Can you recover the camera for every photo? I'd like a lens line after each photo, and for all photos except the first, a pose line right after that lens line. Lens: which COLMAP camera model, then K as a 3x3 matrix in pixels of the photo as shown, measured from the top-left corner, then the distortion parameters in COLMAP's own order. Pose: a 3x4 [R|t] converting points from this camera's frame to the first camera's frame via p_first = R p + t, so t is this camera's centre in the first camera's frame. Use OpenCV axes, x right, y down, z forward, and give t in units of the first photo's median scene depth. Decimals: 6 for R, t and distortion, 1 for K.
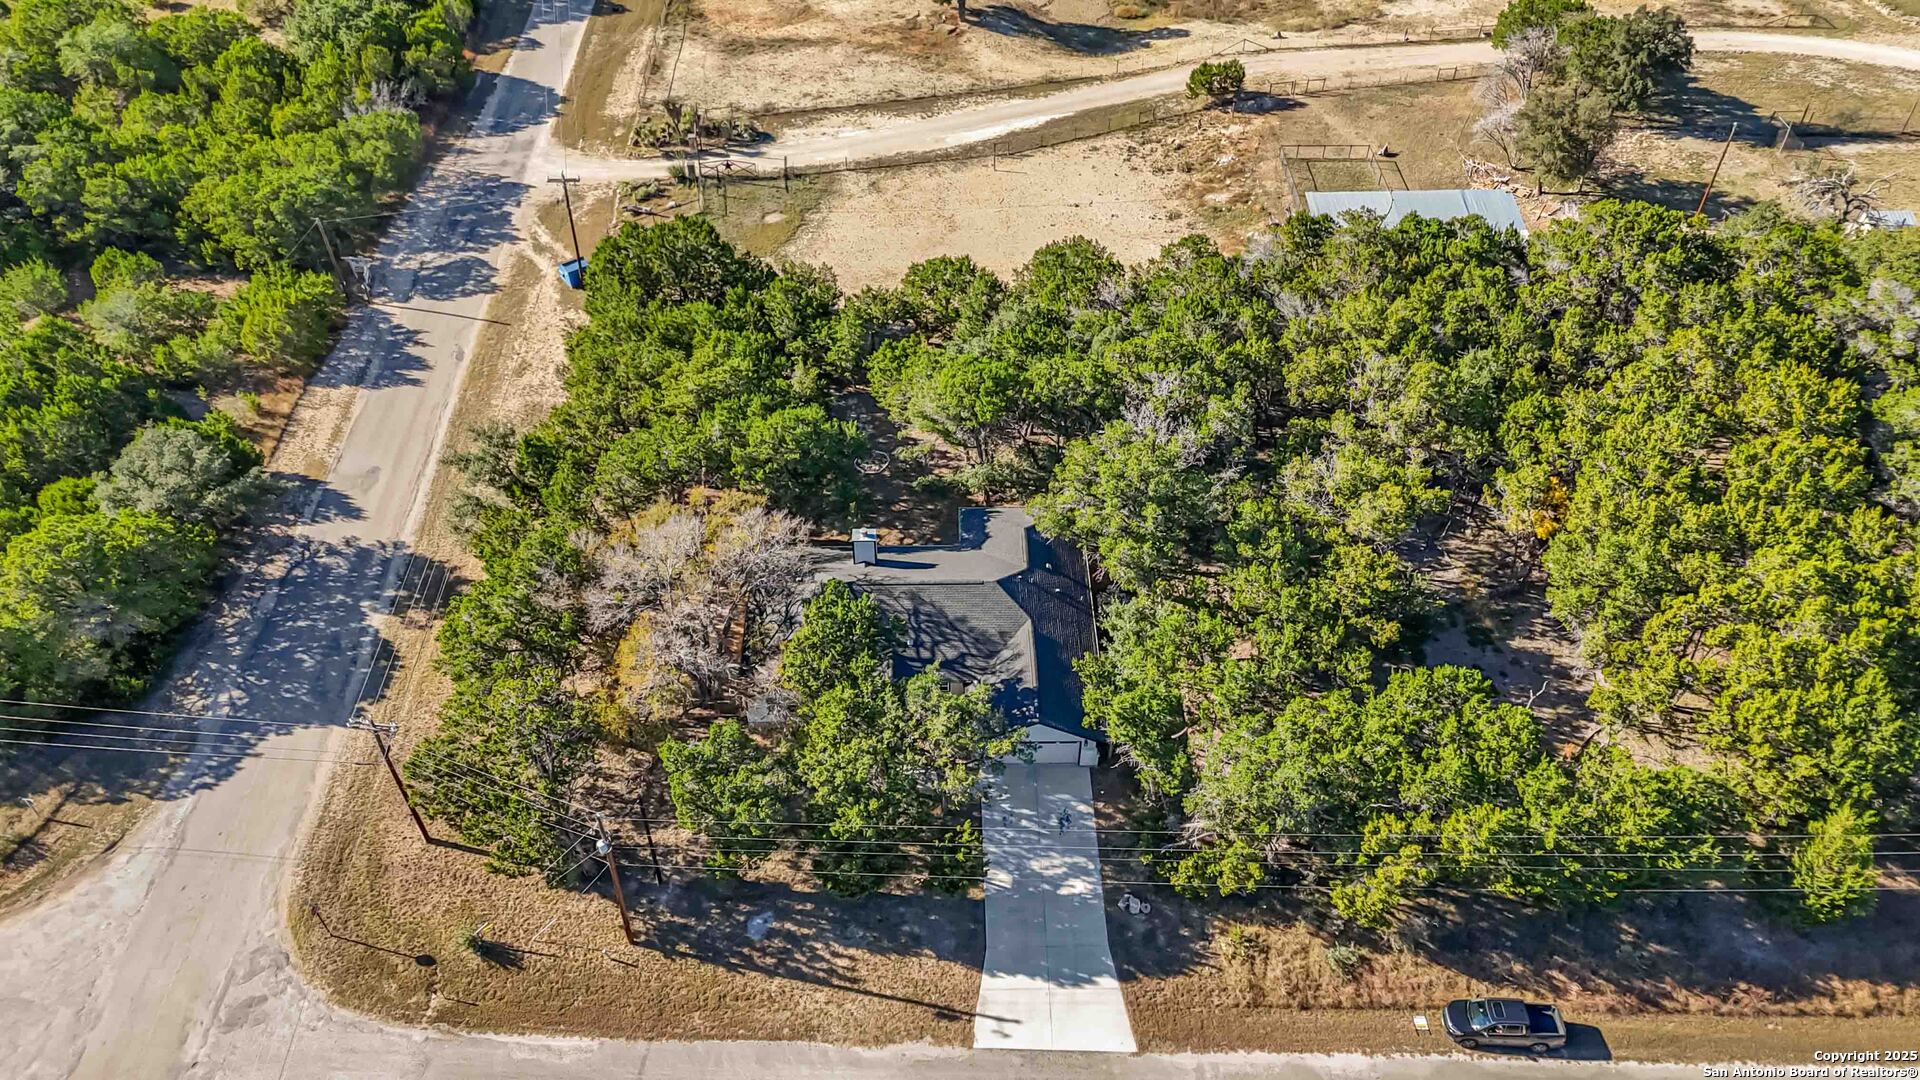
lens RADIAL K [[1479.6, 0, 944.6], [0, 1479.6, 541.9], [0, 0, 1]] dist [0.015531, -0.000809]
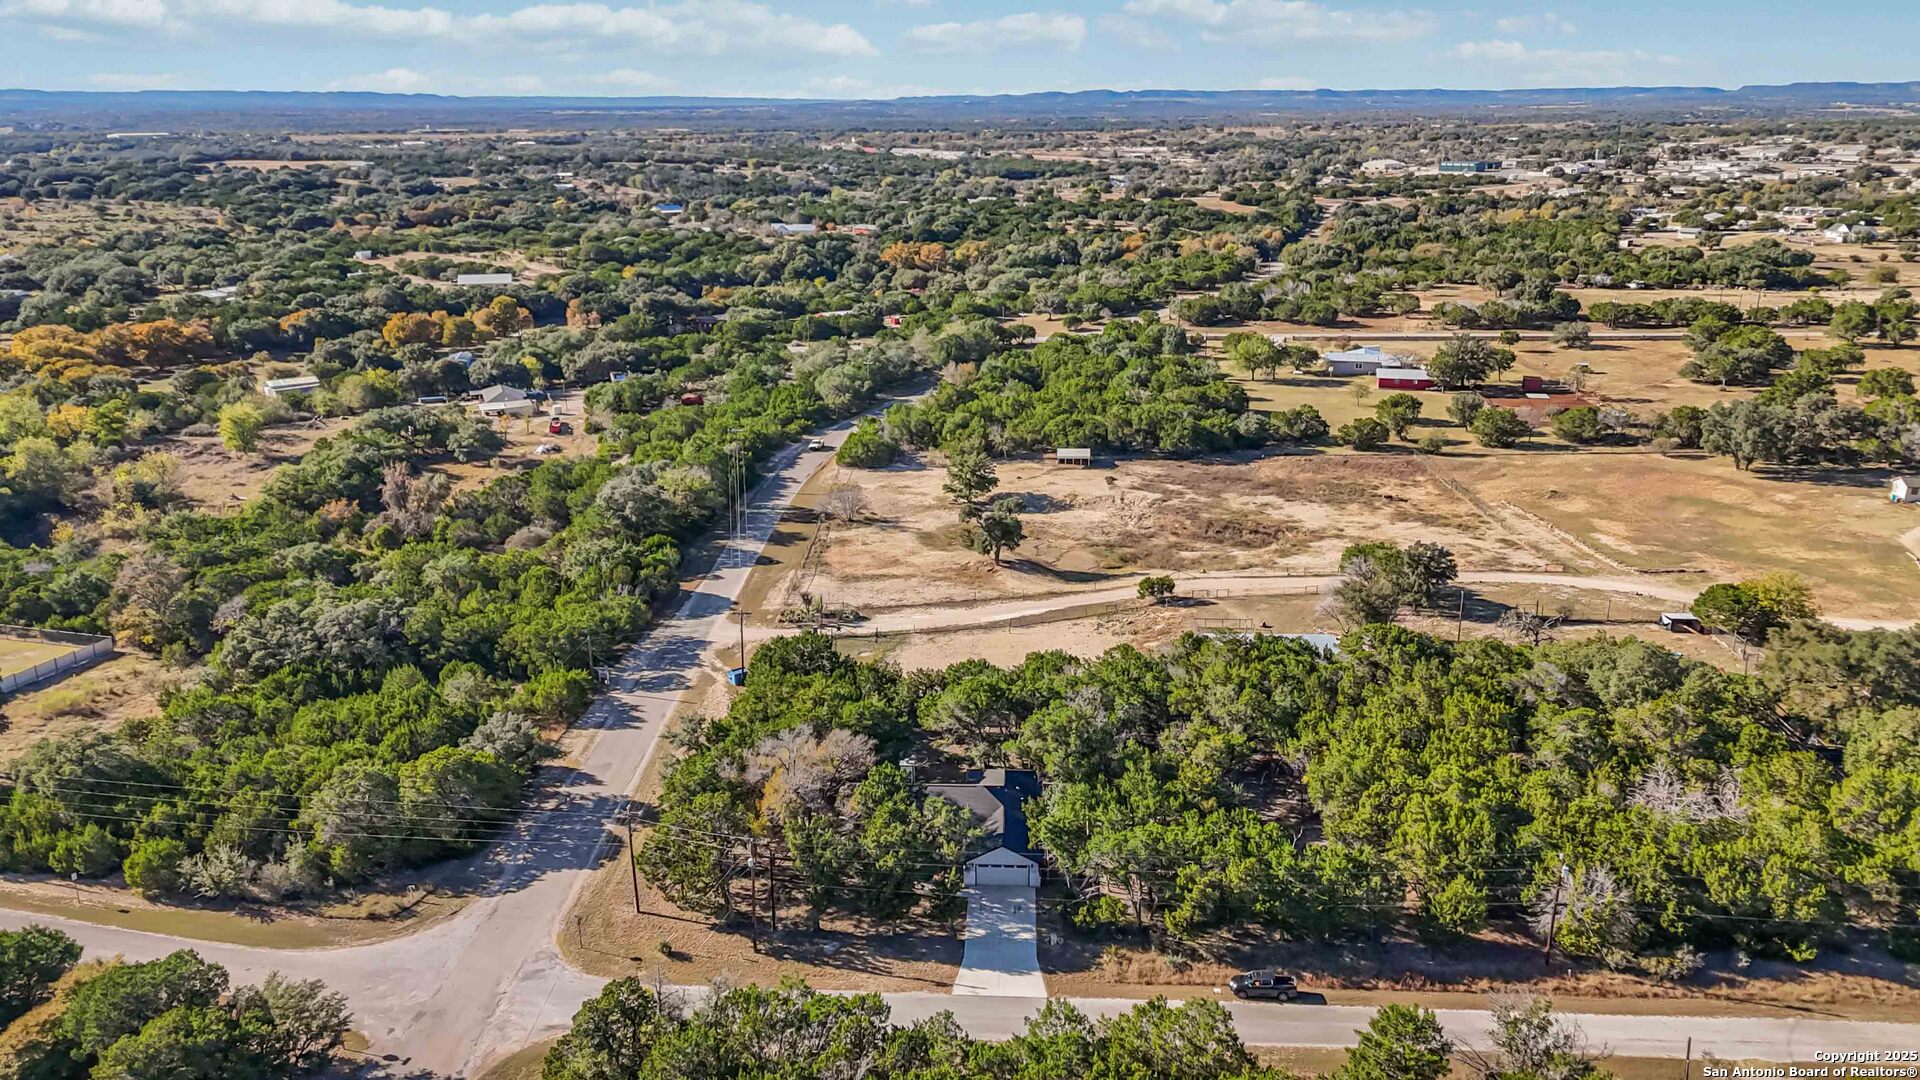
lens RADIAL K [[1479.6, 0, 944.6], [0, 1479.6, 541.9], [0, 0, 1]] dist [0.015531, -0.000809]
pose [[0.997812, 0.009642, -0.065416, 0.077917], [-0.038054, 0.892791, -0.448860, 0.426675], [0.054075, 0.450367, 0.891204, -0.502815]]
